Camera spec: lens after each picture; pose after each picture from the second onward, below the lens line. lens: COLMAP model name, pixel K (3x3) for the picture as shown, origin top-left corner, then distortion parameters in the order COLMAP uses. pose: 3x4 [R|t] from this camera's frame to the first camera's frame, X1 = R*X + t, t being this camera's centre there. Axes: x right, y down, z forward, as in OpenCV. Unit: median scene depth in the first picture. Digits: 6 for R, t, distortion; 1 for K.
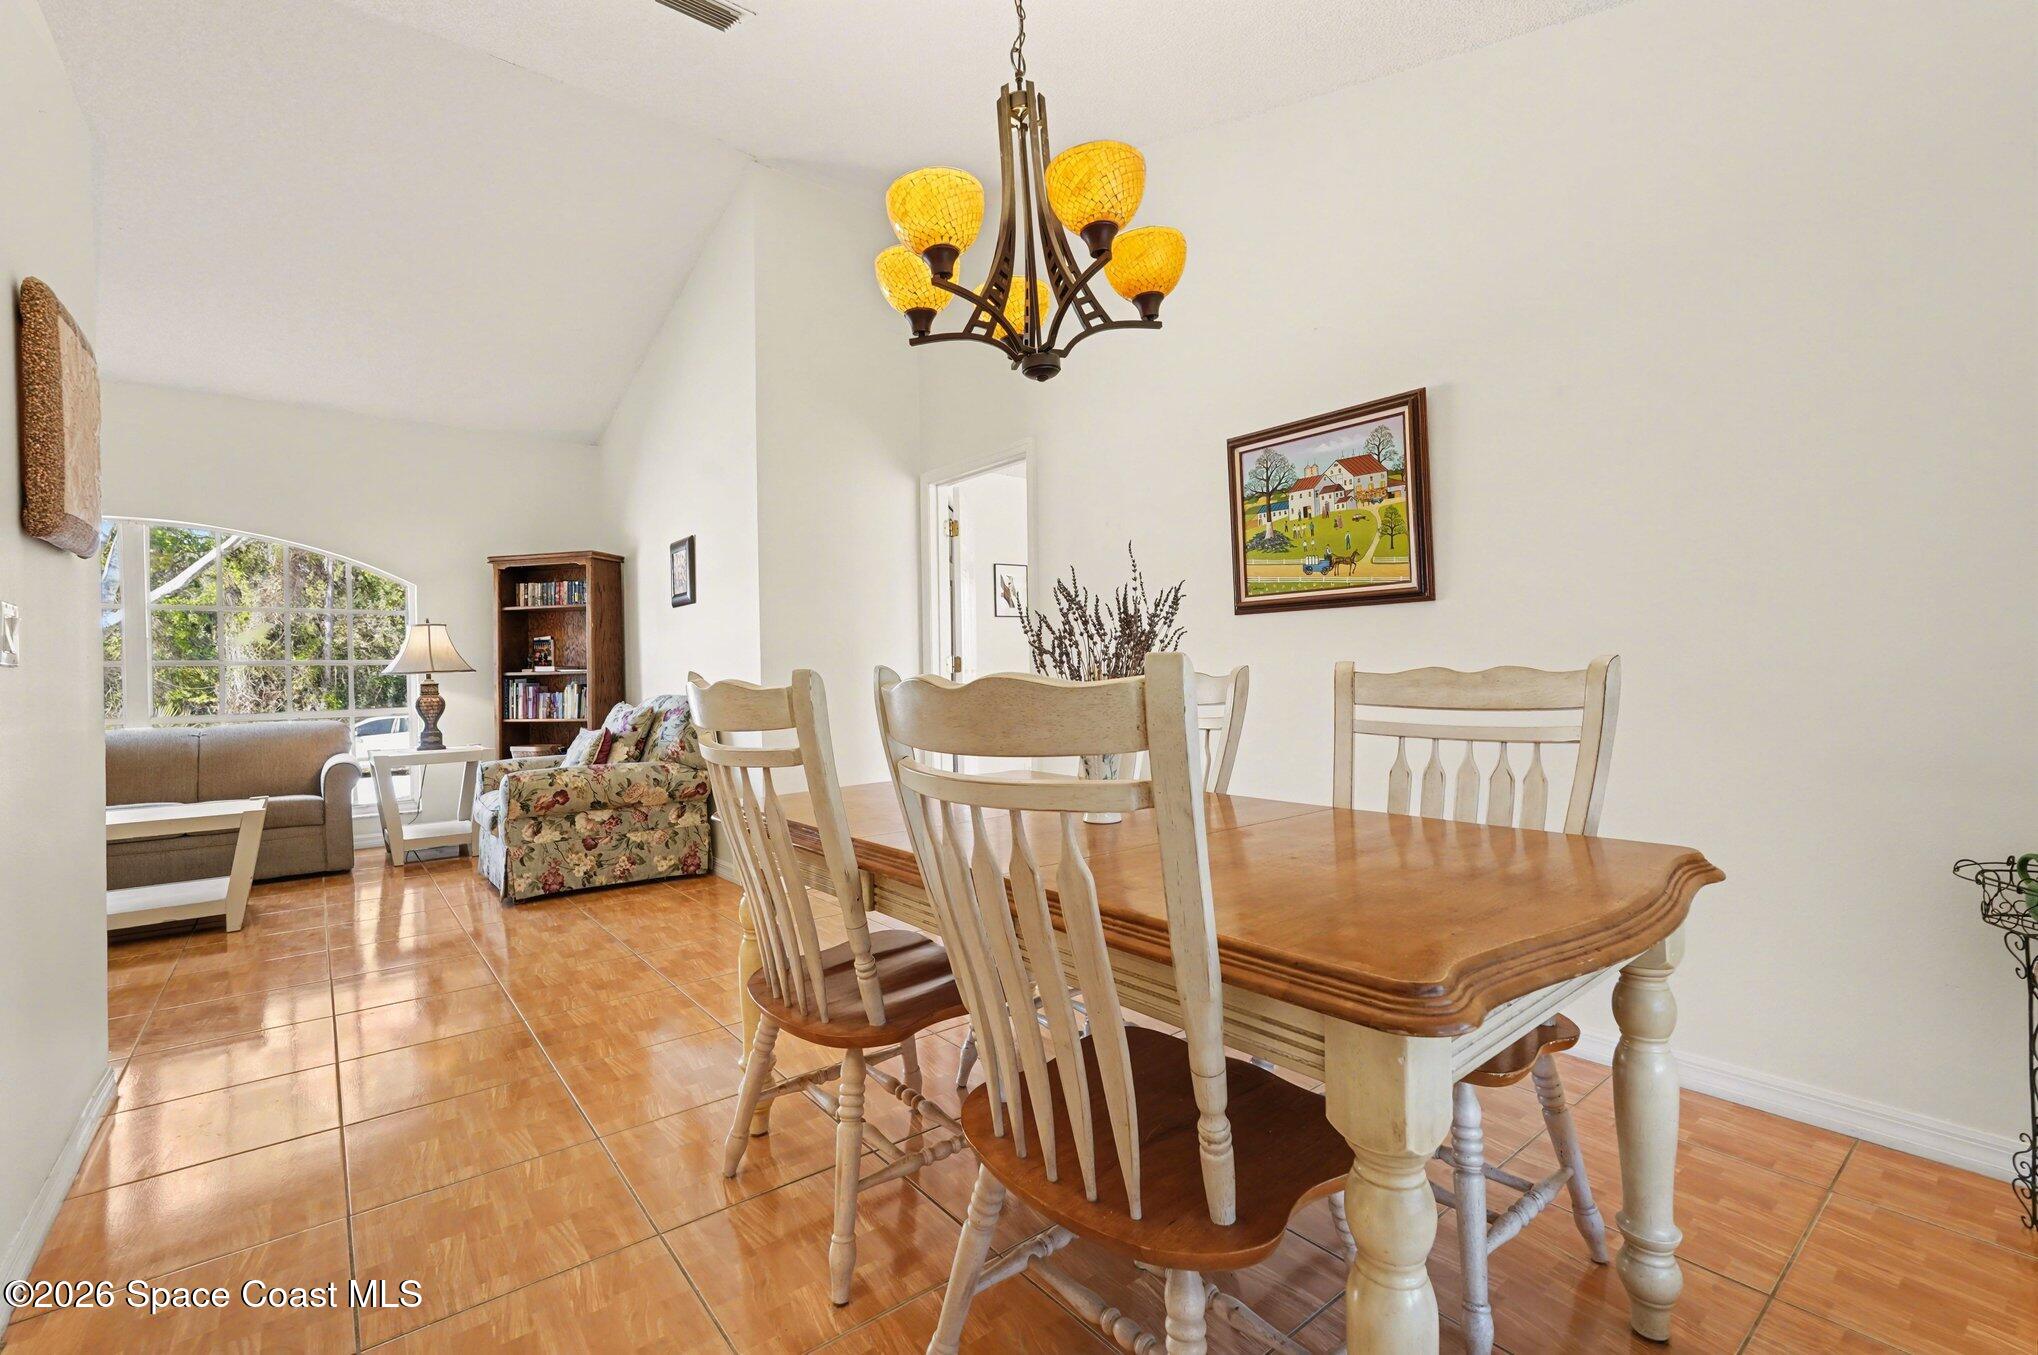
lens RADIAL K [[924.4, 0, 996.5], [0, 924.4, 675.3], [0, 0, 1]] dist [-0.014846, 0.008748]
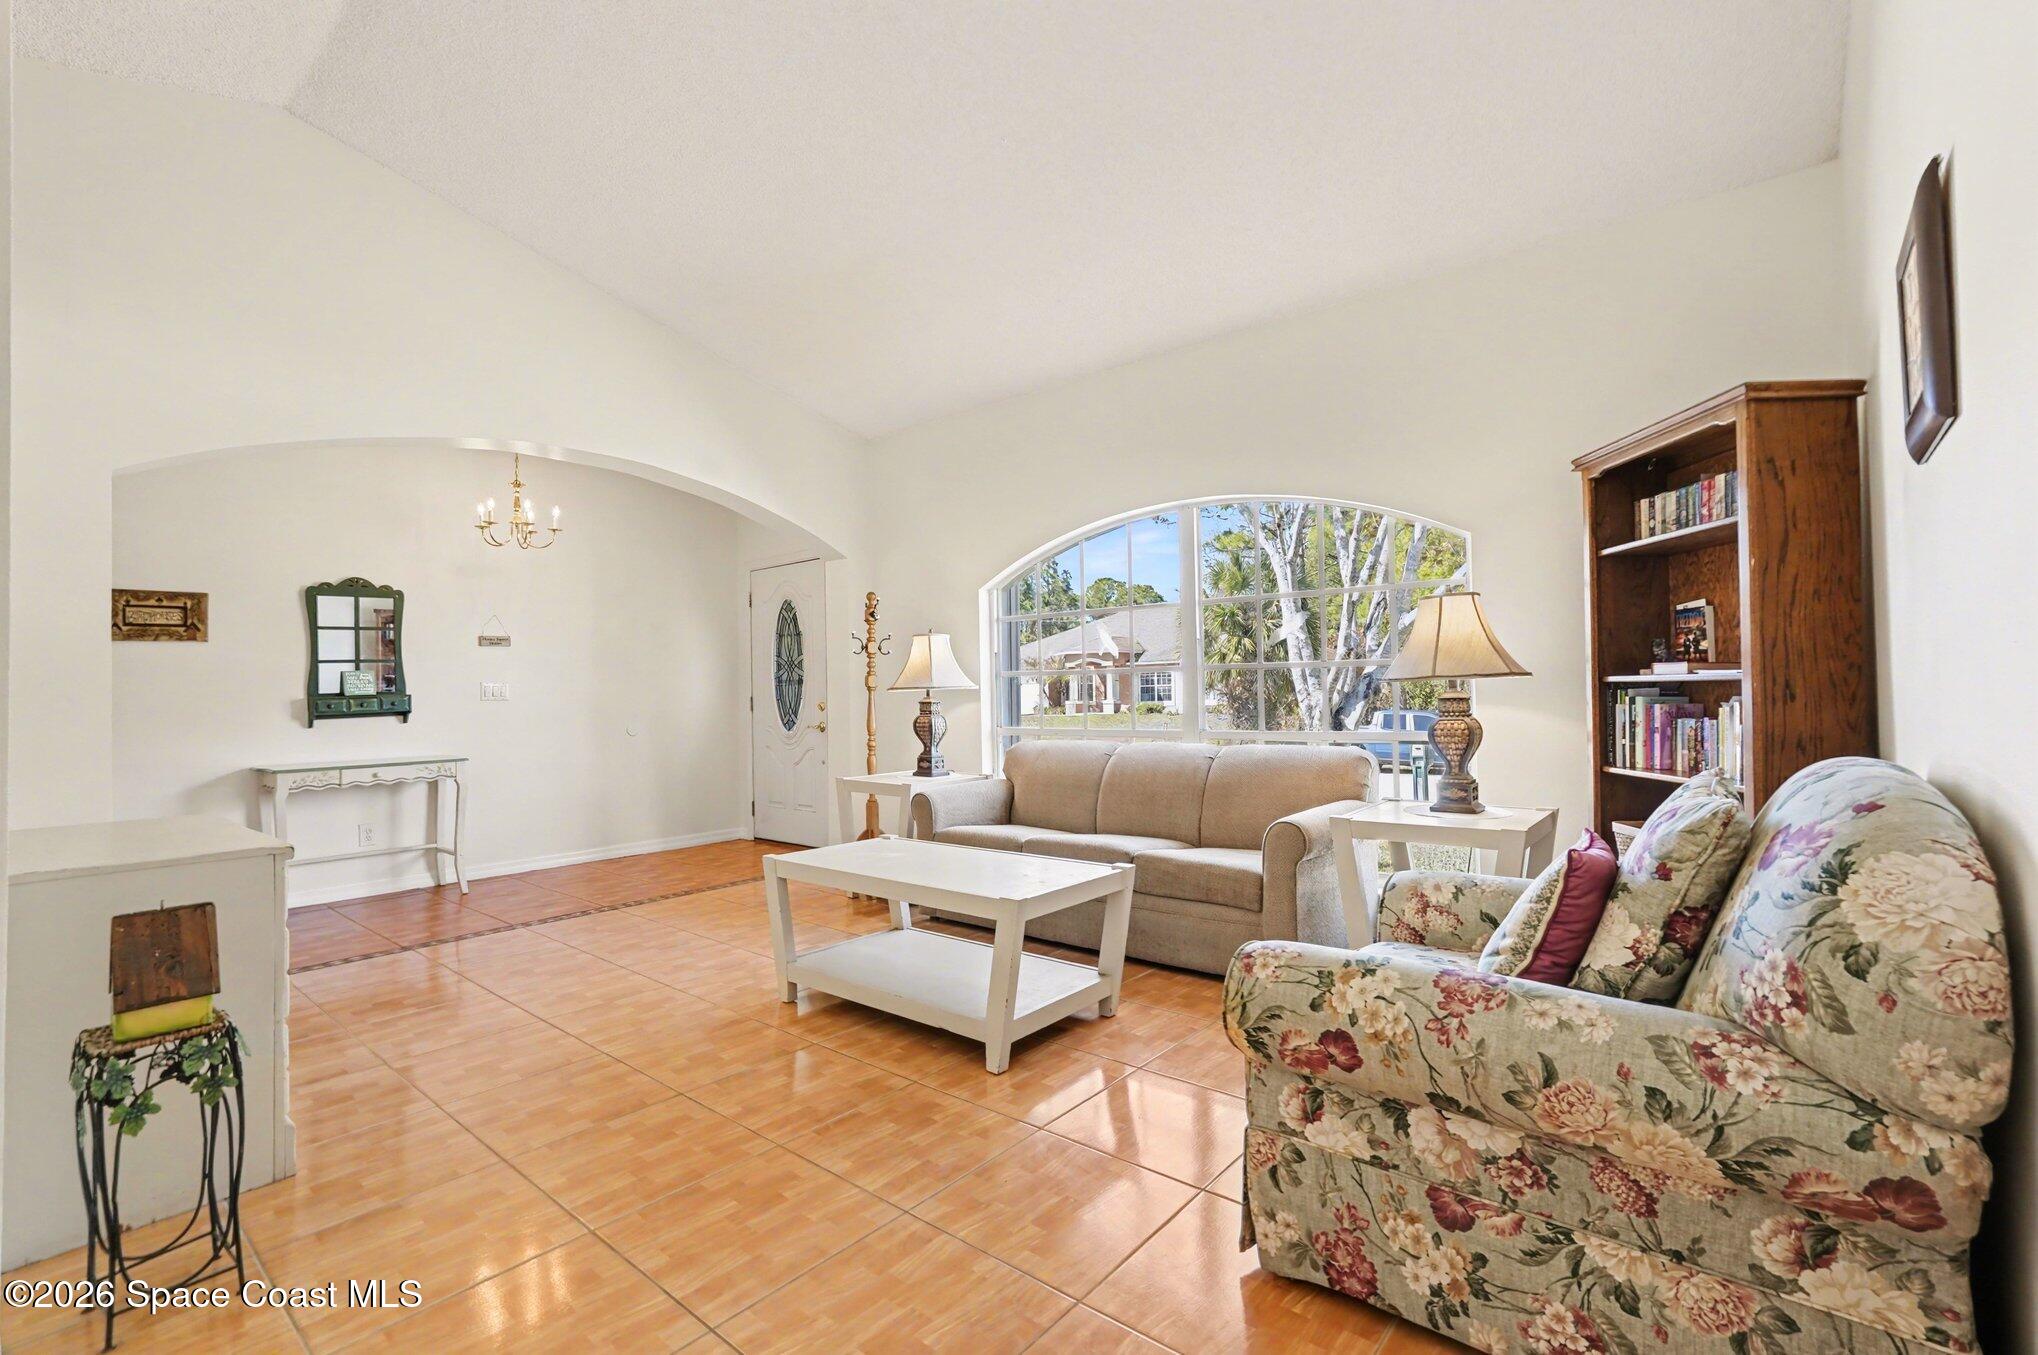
lens RADIAL K [[924.4, 0, 996.5], [0, 924.4, 675.3], [0, 0, 1]] dist [-0.014846, 0.008748]
pose [[0.238915, -0.000974, -0.971040, -0.149712], [0.008511, 0.999963, 0.001091, -0.009063], [0.971003, -0.008526, 0.238915, 0.713350]]
